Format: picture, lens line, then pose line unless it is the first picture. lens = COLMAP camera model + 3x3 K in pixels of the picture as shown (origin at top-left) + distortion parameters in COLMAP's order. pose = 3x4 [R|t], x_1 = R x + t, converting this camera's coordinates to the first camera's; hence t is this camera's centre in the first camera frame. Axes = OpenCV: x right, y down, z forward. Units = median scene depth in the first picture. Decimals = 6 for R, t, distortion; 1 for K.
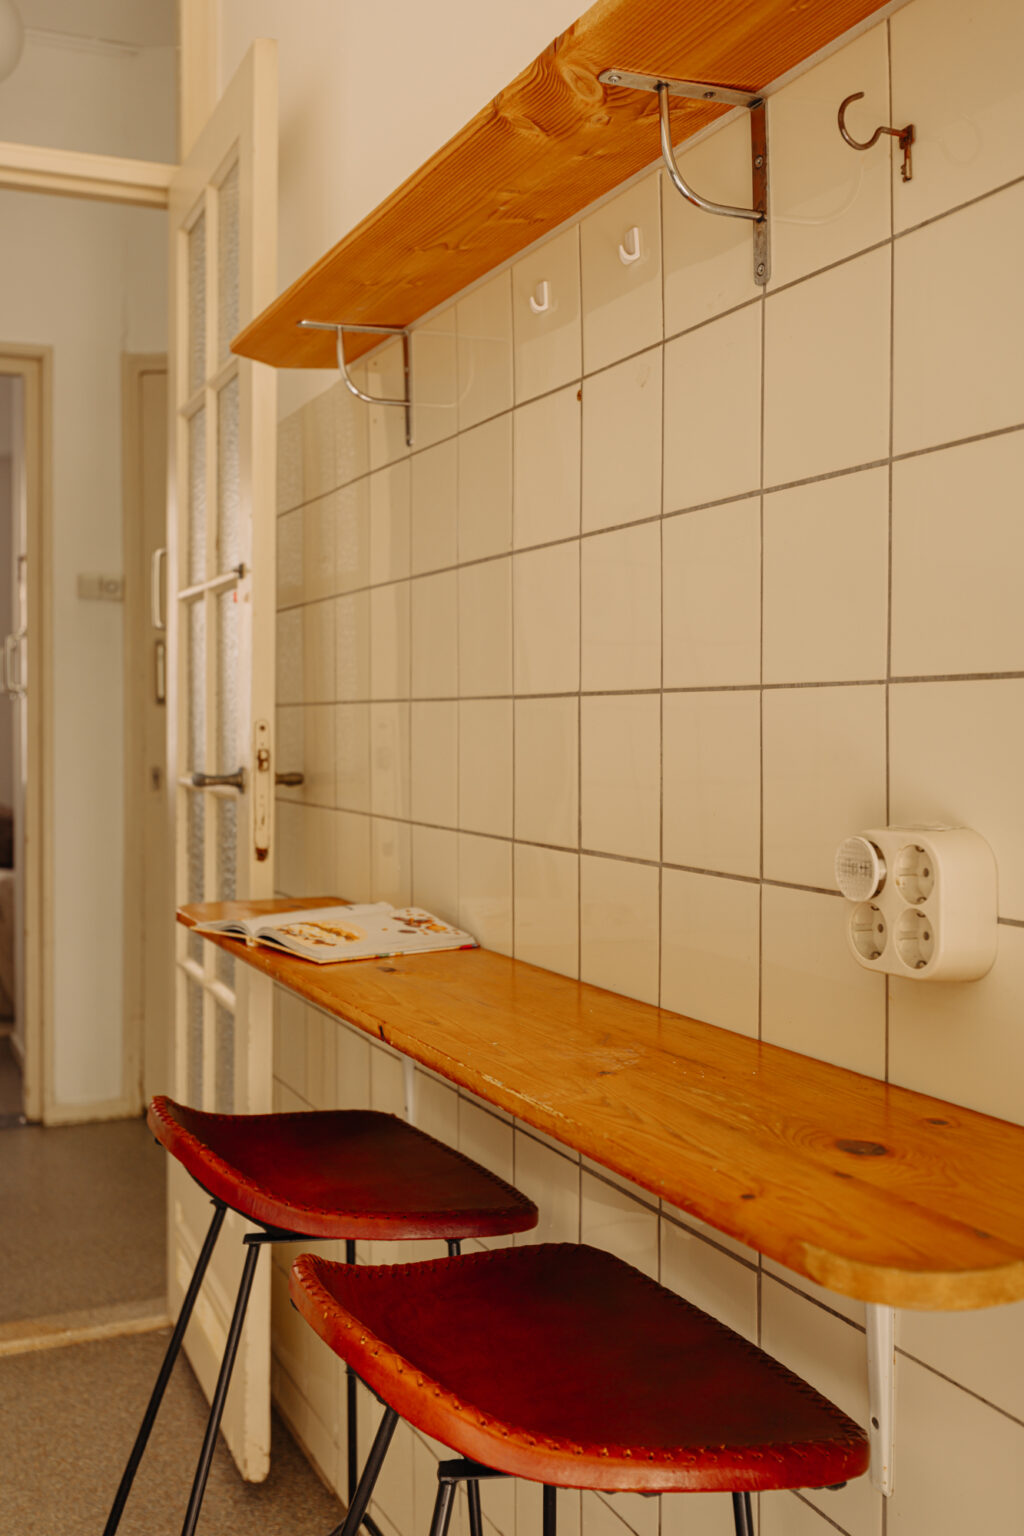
lens RADIAL K [[1514.6, 0, 510.2], [0, 1514.6, 760.3], [0, 0, 1]] dist [0.015674, 0.000000]
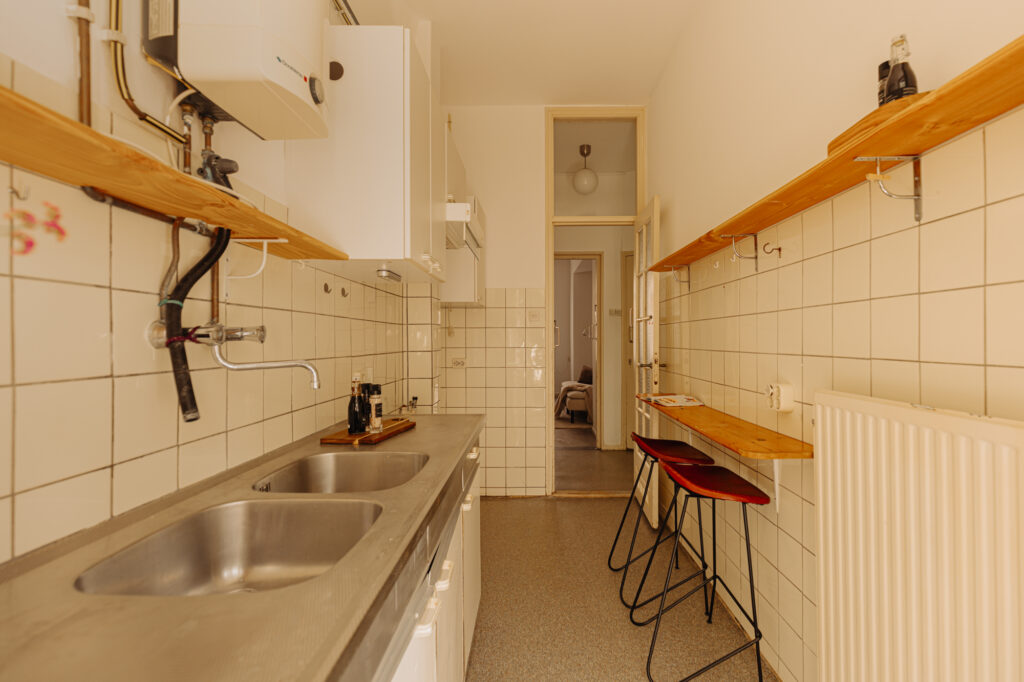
lens RADIAL K [[466.1, 0, 505.7], [0, 466.1, 339.6], [0, 0, 1]] dist [0.000877, -0.001988]
pose [[0.884061, -0.007030, -0.467319, 0.079635], [-0.005253, 0.999674, -0.024976, -0.026163], [0.467343, 0.024535, 0.883736, -0.379826]]
